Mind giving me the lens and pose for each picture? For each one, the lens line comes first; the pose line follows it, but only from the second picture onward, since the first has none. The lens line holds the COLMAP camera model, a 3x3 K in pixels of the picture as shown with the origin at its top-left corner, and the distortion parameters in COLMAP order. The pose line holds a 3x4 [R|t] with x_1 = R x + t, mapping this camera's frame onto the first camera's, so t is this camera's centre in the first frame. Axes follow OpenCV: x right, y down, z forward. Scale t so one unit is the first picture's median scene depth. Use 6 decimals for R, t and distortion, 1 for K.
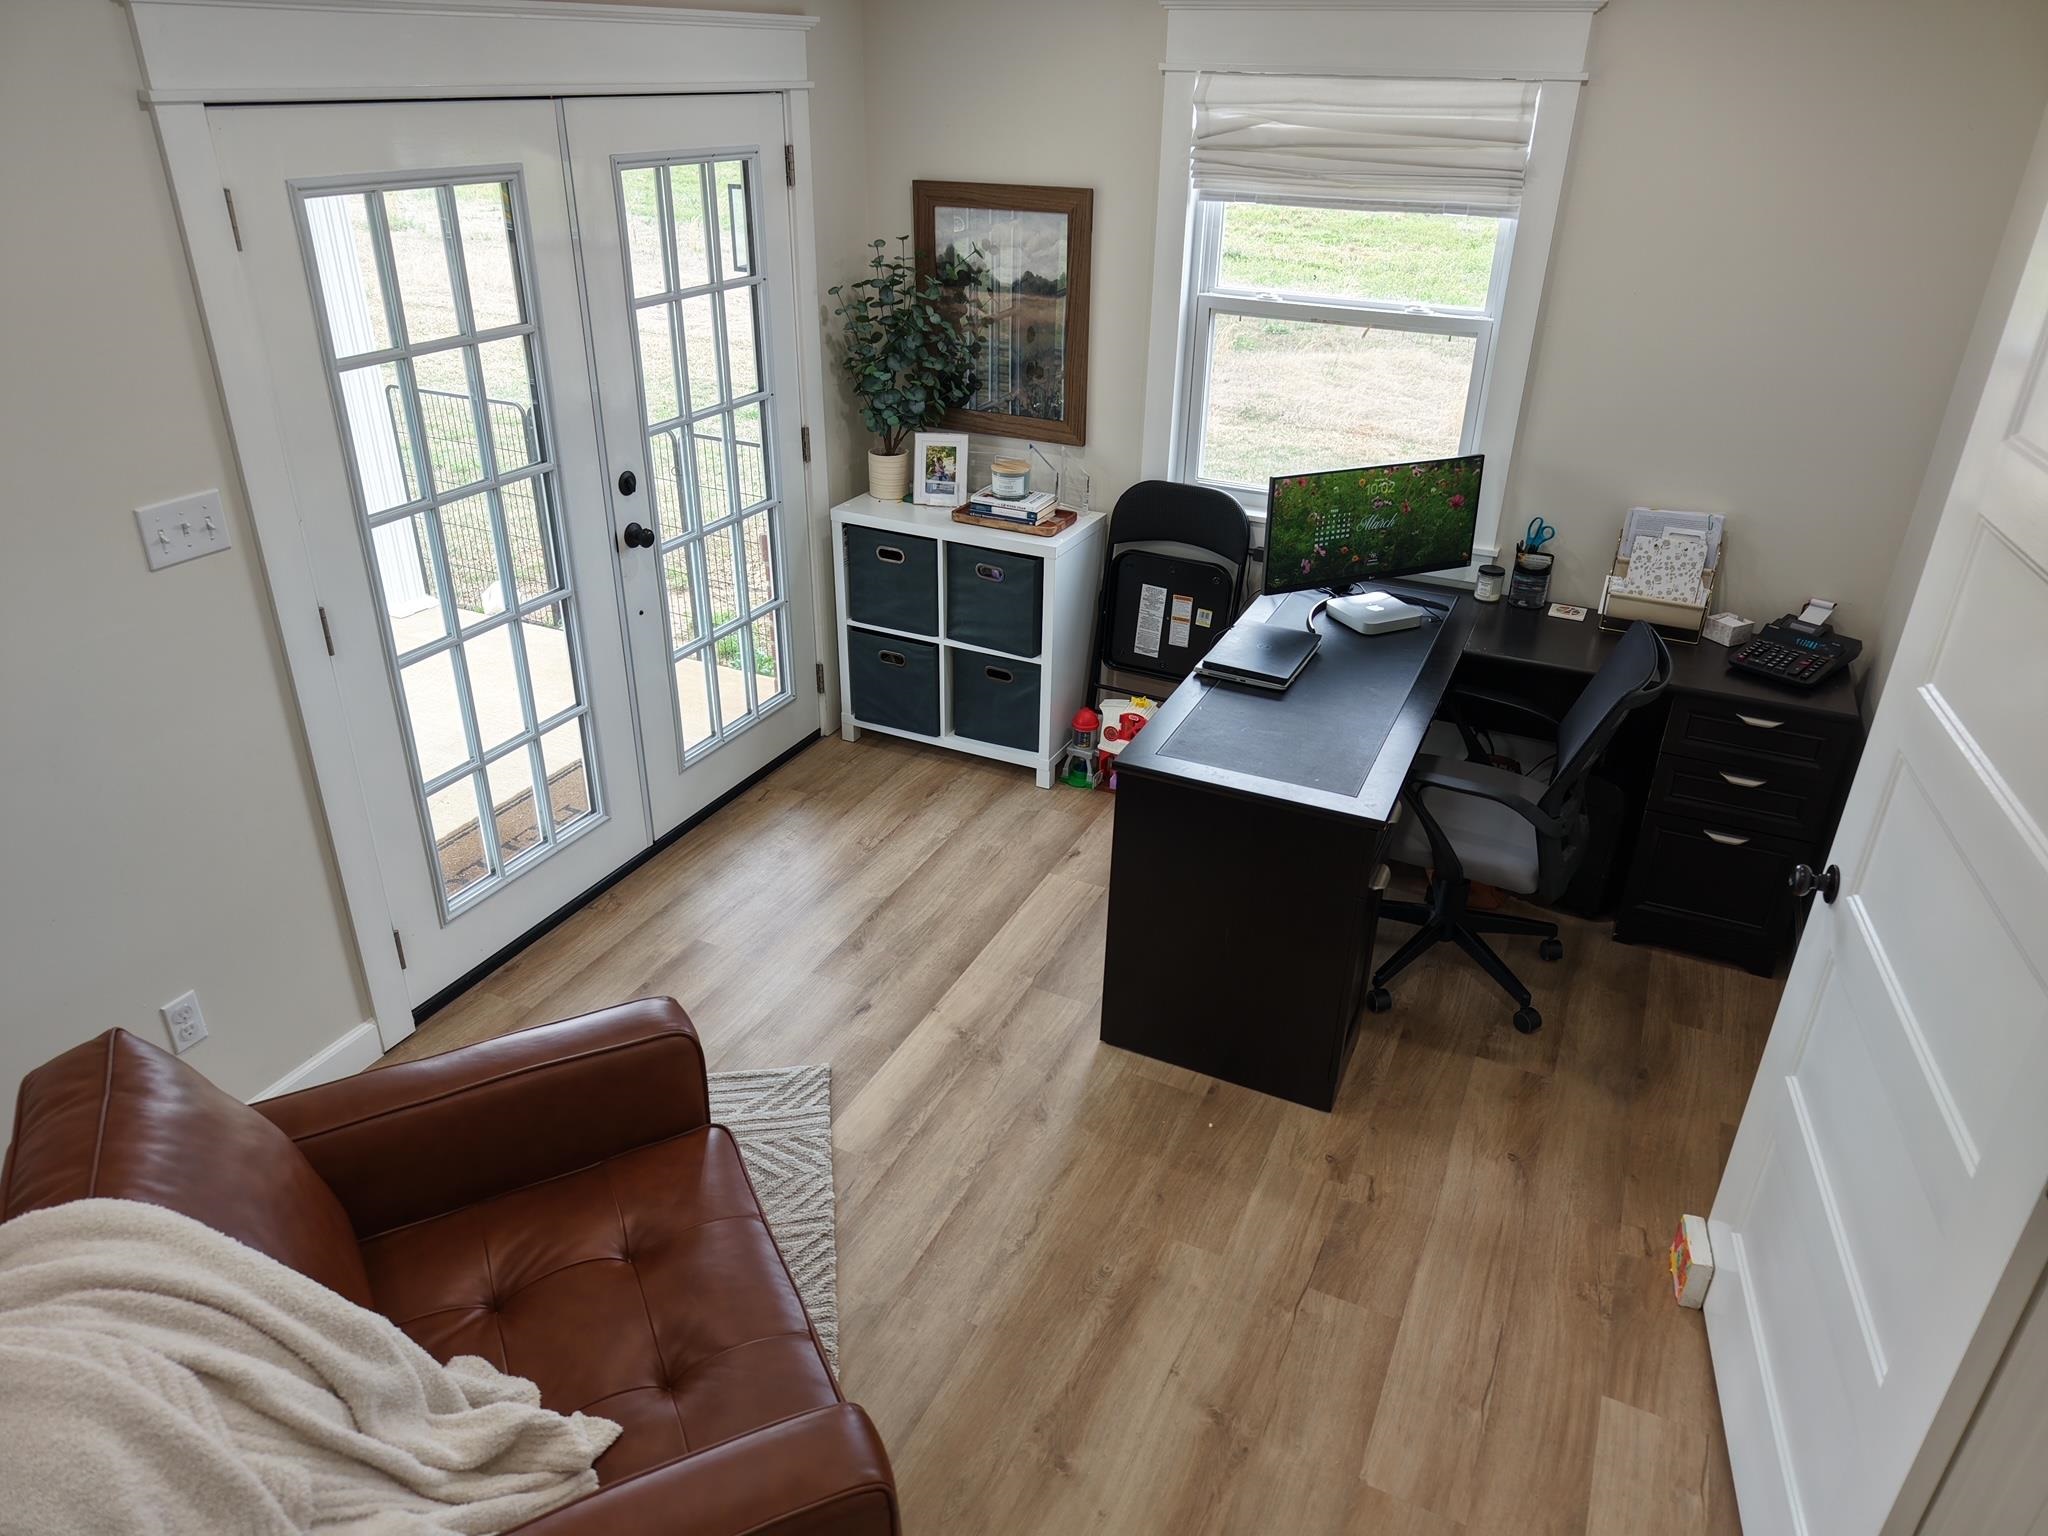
lens RADIAL K [[1372.1, 0, 1033.3], [0, 1372.1, 781.3], [0, 0, 1]] dist [0.083741, -0.128220]
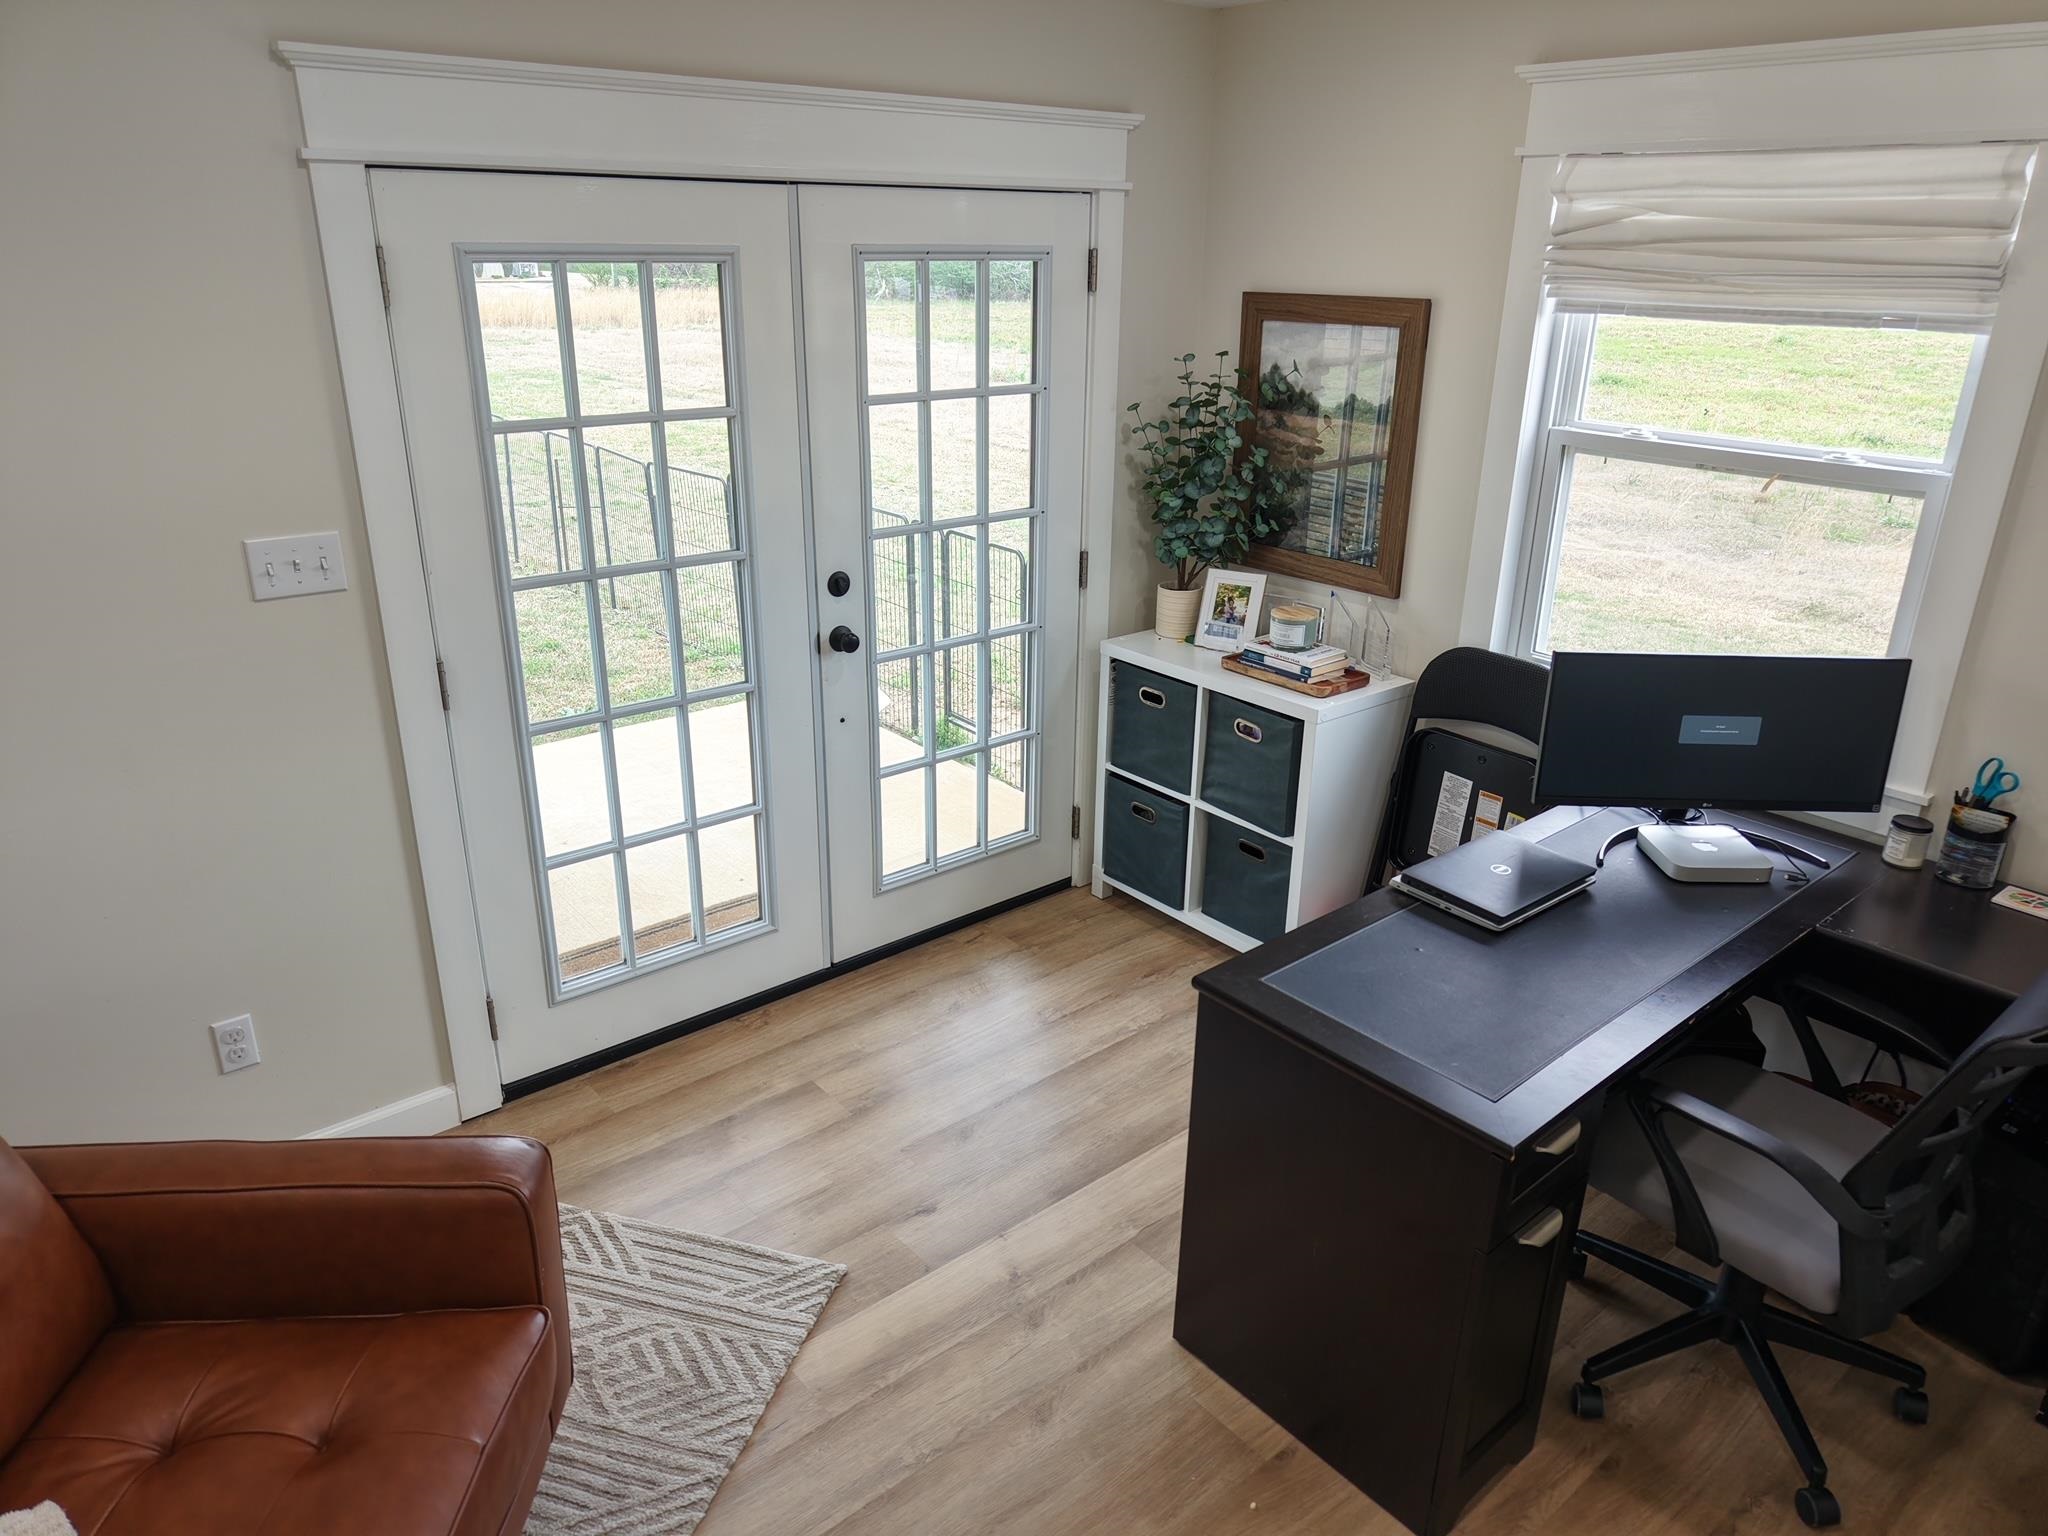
lens RADIAL K [[1372.1, 0, 1033.3], [0, 1372.1, 781.3], [0, 0, 1]] dist [0.083741, -0.128220]
pose [[0.905870, 0.149357, -0.396349, 0.203782], [-0.192643, 0.978660, -0.071503, -0.037699], [0.377212, 0.141127, 0.915311, 0.189567]]
